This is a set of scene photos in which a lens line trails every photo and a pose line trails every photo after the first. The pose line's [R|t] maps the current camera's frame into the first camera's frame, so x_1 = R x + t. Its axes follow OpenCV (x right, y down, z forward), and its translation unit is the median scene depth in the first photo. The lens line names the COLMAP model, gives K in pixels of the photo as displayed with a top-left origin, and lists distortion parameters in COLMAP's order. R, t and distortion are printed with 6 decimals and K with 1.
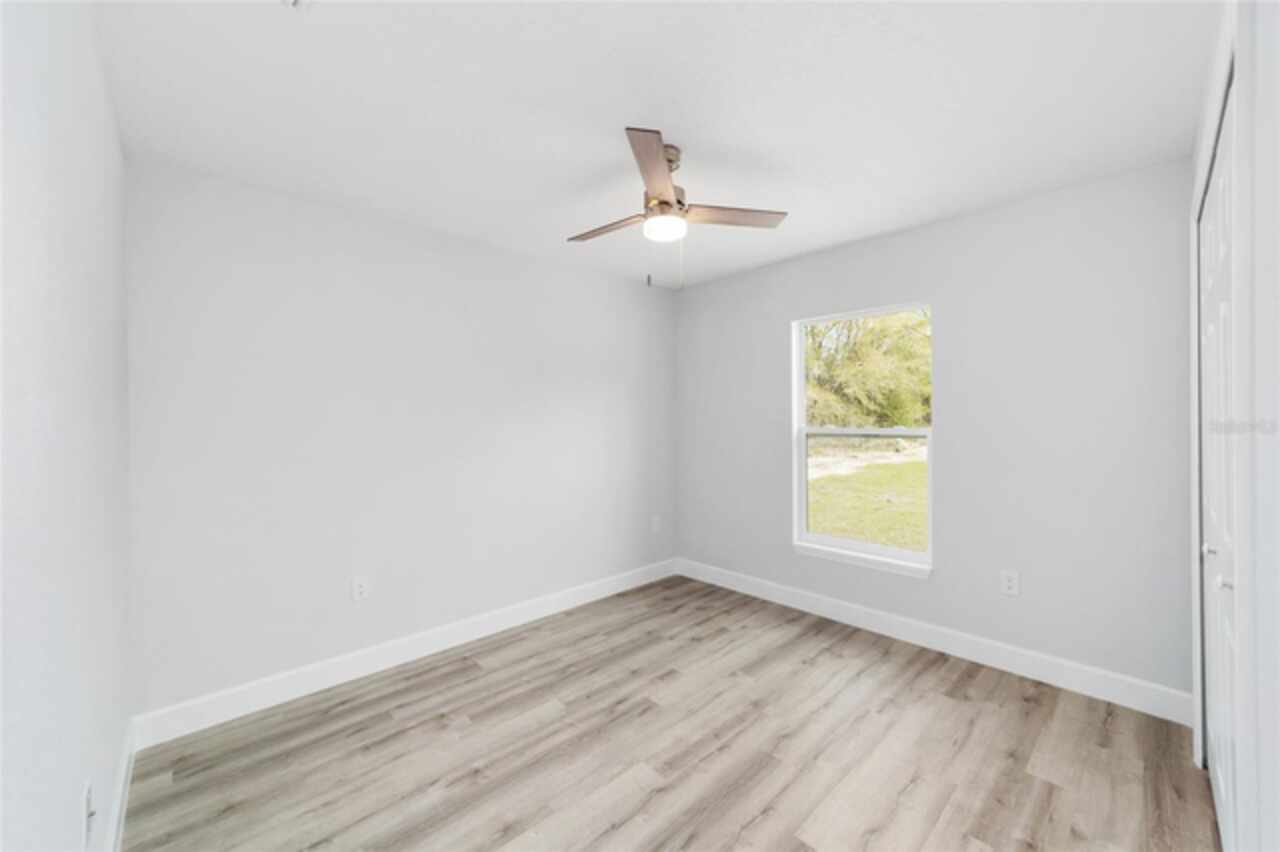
lens RADIAL K [[488.3, 0, 639.0], [0, 488.3, 421.5], [0, 0, 1]] dist [0.000520, 0.000150]
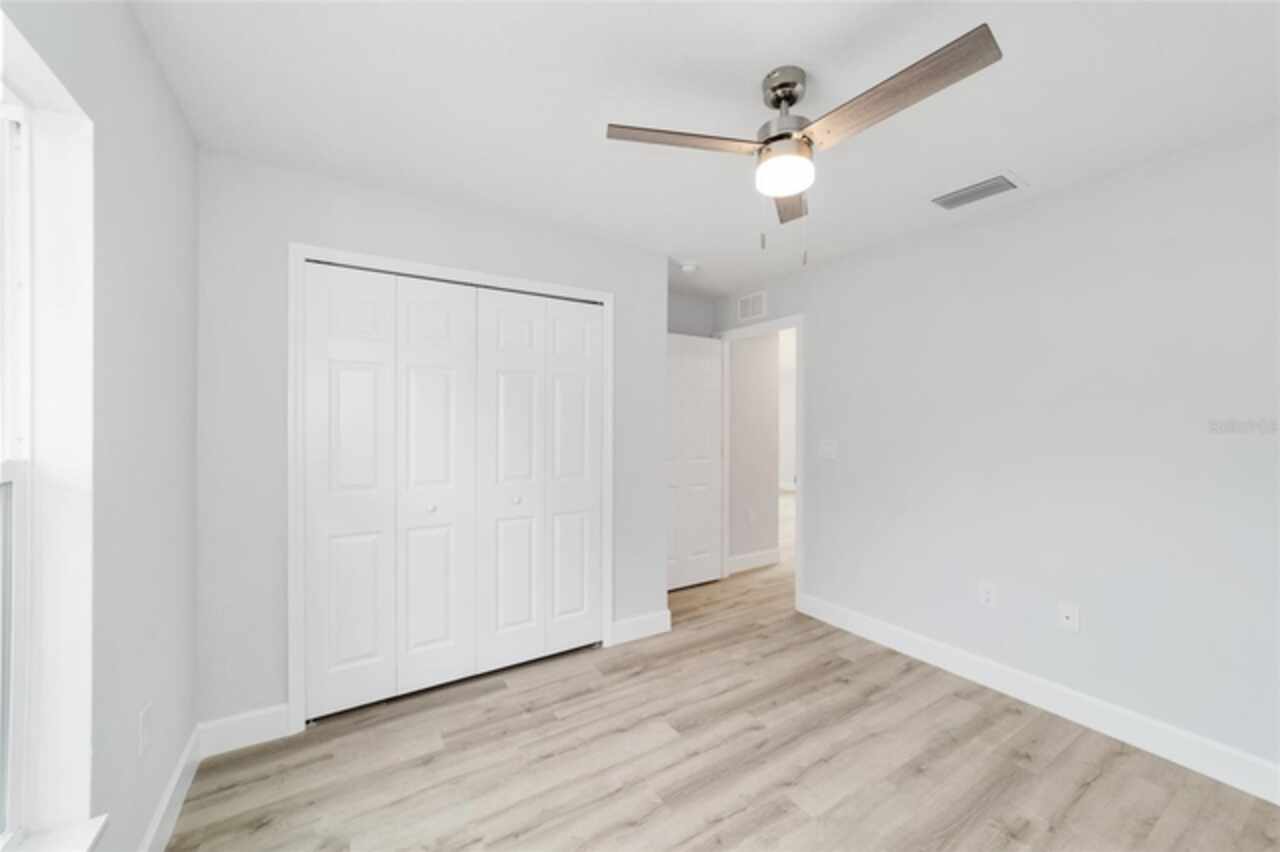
lens RADIAL K [[488.3, 0, 639.0], [0, 488.3, 421.5], [0, 0, 1]] dist [0.000520, 0.000150]
pose [[-0.983924, 0.004100, 0.178543, 0.160594], [0.004257, 0.999991, 0.000498, -0.016043], [-0.178539, 0.001251, -0.983932, 1.991346]]
